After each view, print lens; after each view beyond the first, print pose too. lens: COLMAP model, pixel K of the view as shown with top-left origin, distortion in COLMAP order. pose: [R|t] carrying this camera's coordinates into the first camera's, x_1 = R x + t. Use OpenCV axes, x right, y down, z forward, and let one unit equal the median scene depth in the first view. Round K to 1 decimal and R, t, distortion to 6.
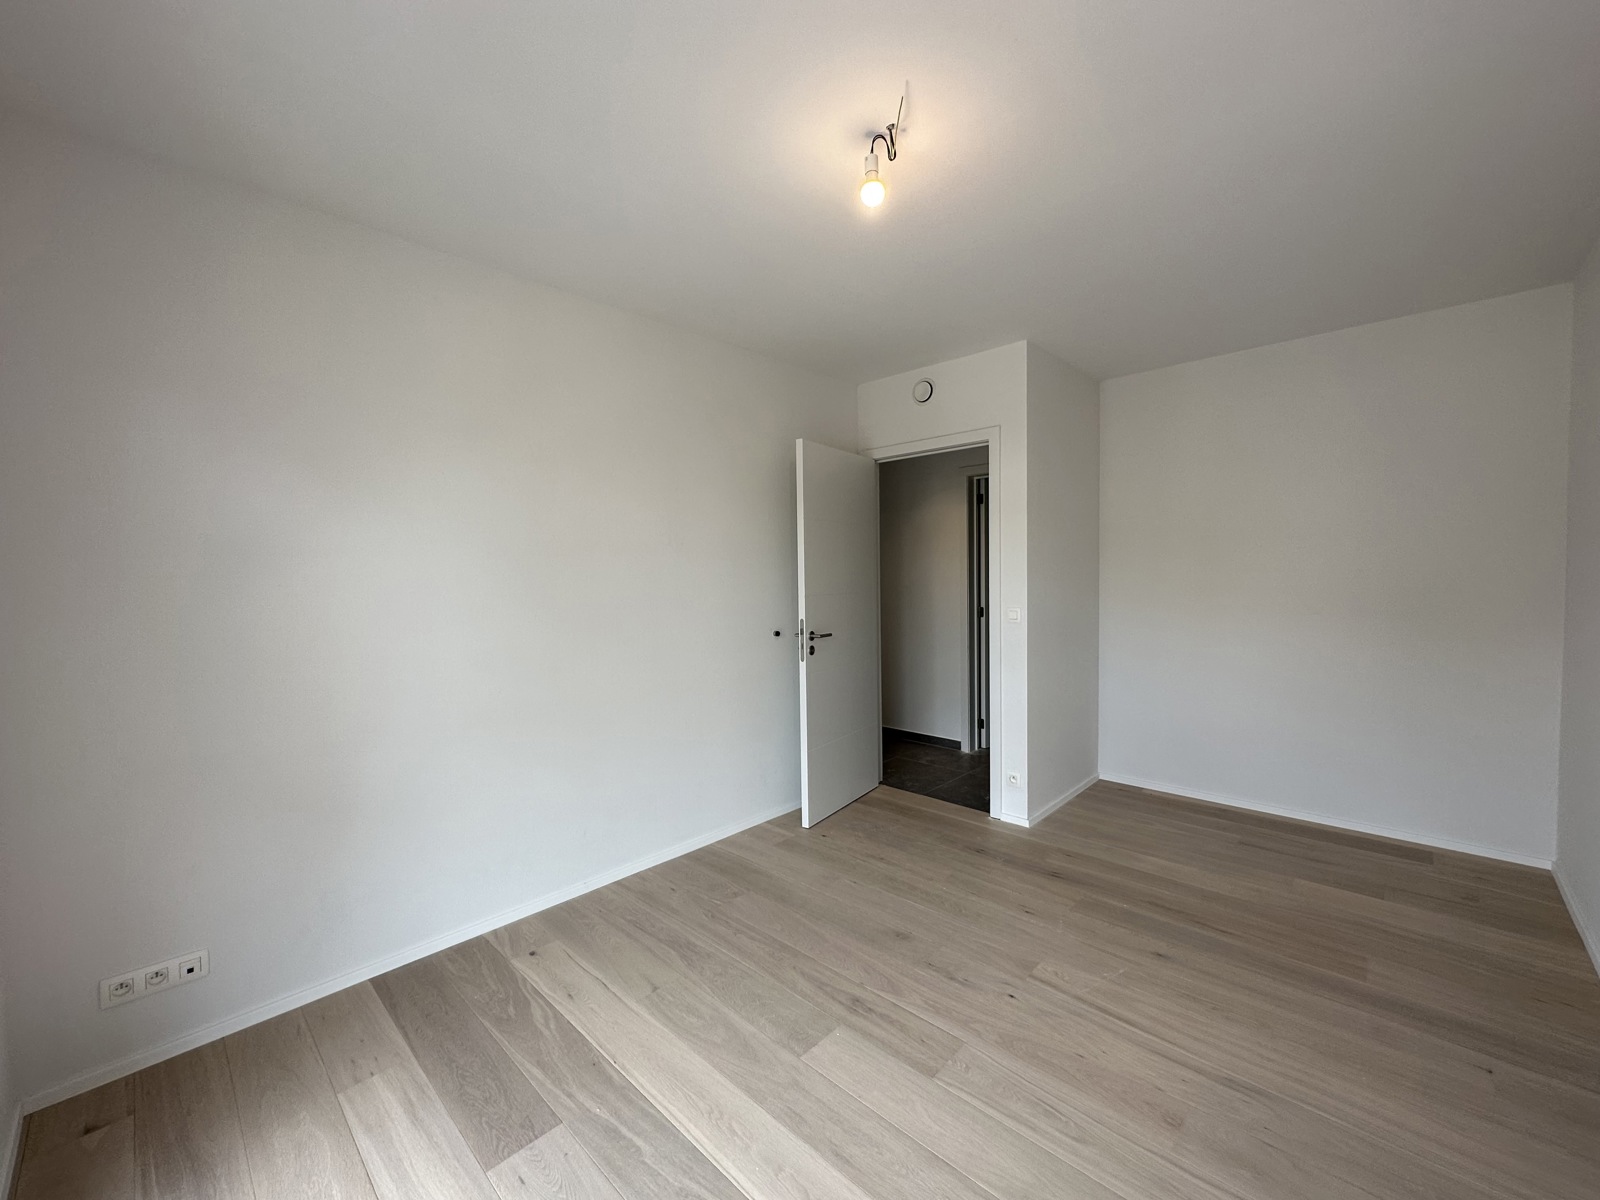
lens RADIAL K [[638.1, 0, 800.0], [0, 638.1, 600.0], [0, 0, 1]] dist [0.000355, 0.000306]
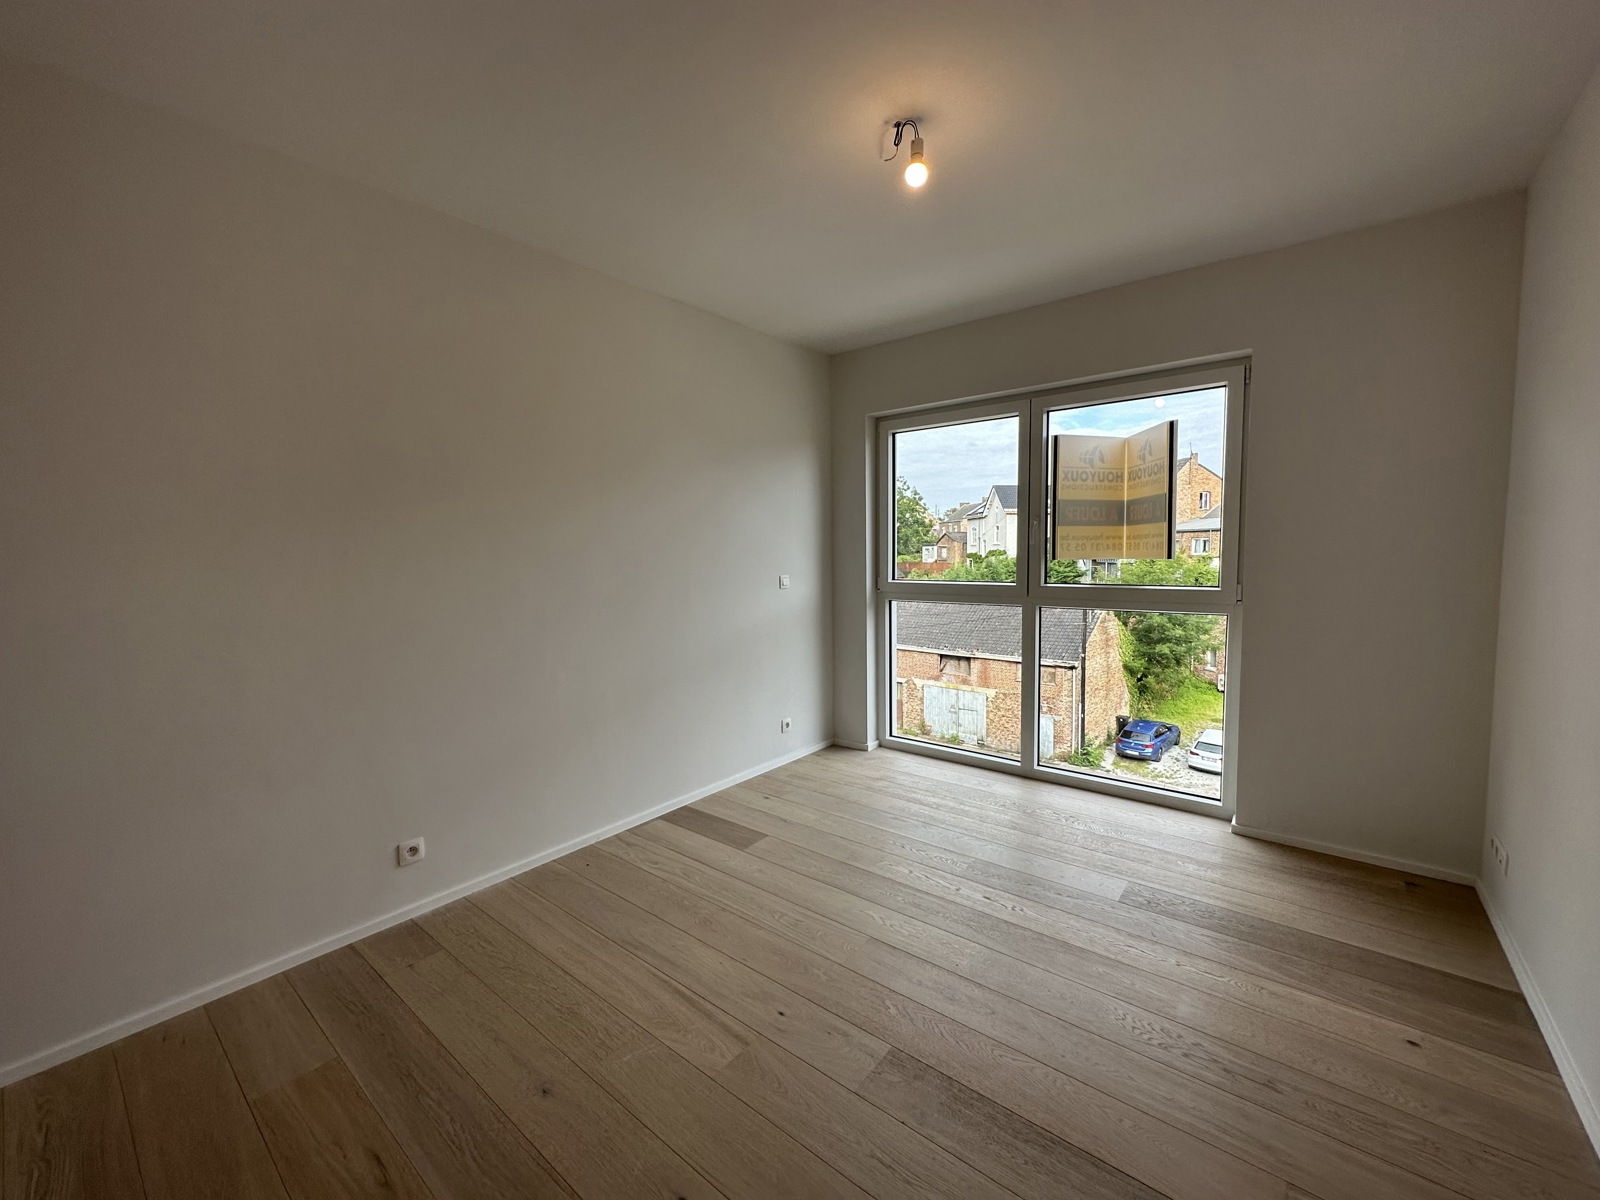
lens RADIAL K [[637.4, 0, 796.2], [0, 637.4, 598.4], [0, 0, 1]] dist [0.000982, 0.000359]
pose [[-0.996750, 0.032202, -0.073839, 0.343533], [0.024303, 0.994124, 0.105479, -0.044944], [0.076802, 0.103342, -0.991676, 1.752108]]
